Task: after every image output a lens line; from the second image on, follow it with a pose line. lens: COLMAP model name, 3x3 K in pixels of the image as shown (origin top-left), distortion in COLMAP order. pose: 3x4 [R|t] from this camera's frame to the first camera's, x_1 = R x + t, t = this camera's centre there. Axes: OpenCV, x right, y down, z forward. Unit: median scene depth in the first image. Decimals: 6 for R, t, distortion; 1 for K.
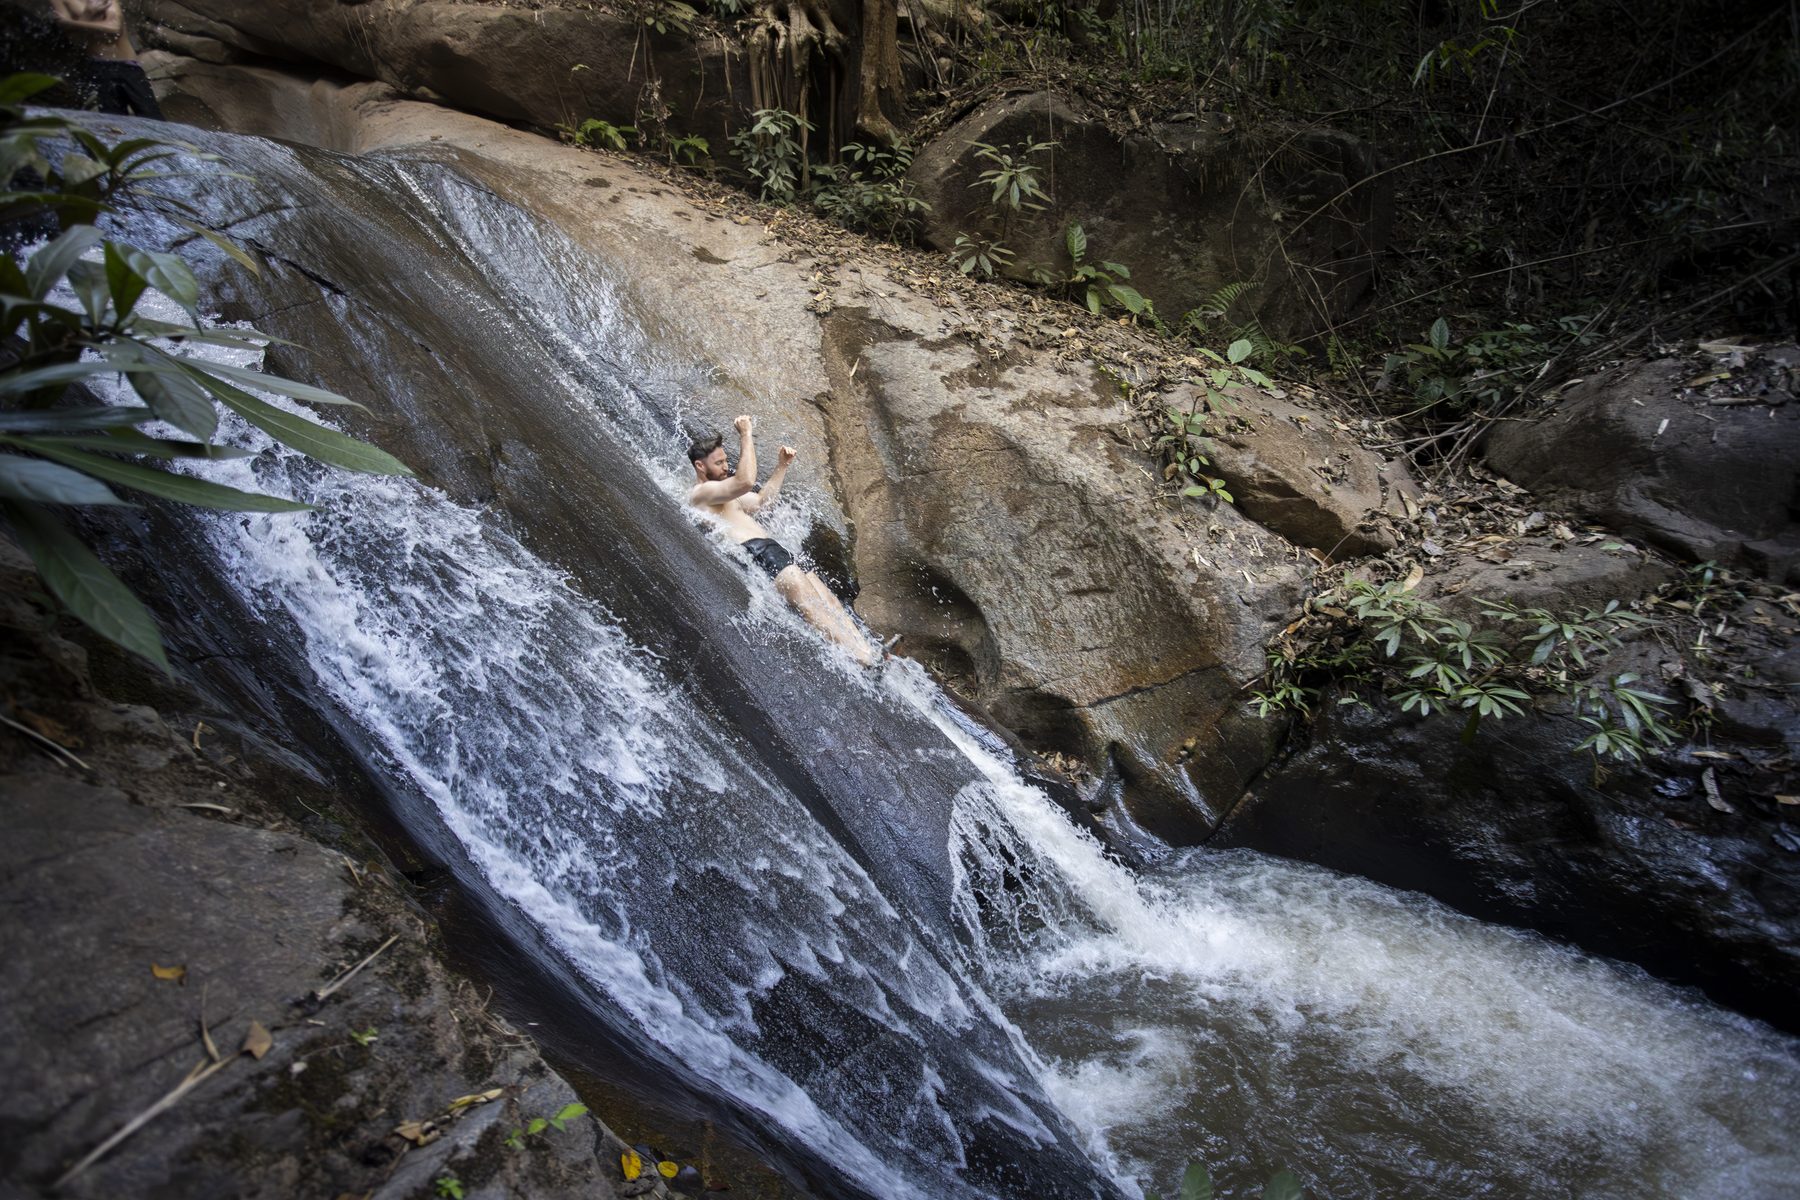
lens RADIAL K [[915.7, 0, 897.8], [0, 915.7, 608.9], [0, 0, 1]] dist [-0.043300, 0.027622]
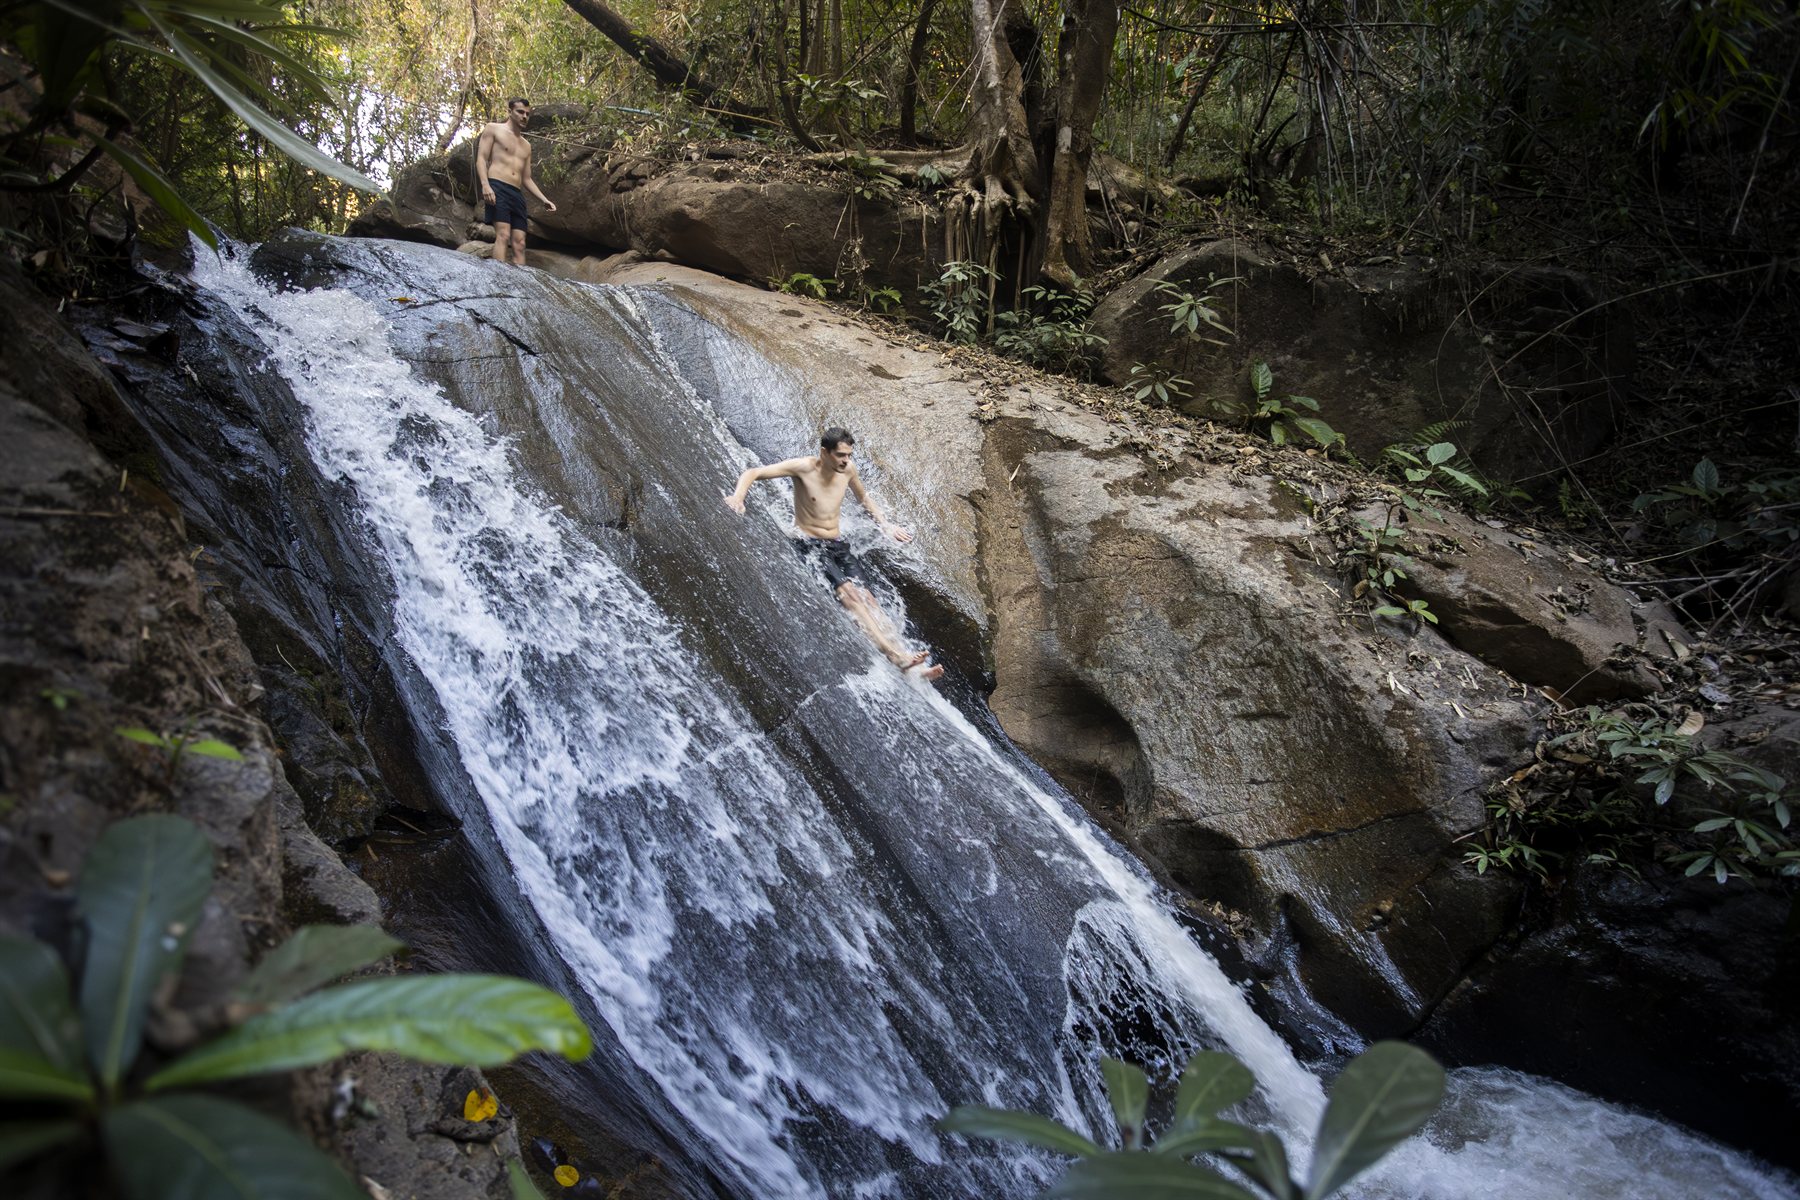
lens RADIAL K [[915.7, 0, 889.7], [0, 915.7, 593.5], [0, 0, 1]] dist [-0.043300, 0.027622]
pose [[0.974692, 0.057348, -0.216069, 0.042317], [-0.104892, 0.970856, -0.215490, 0.087899], [0.197414, 0.232700, 0.952302, 0.069911]]
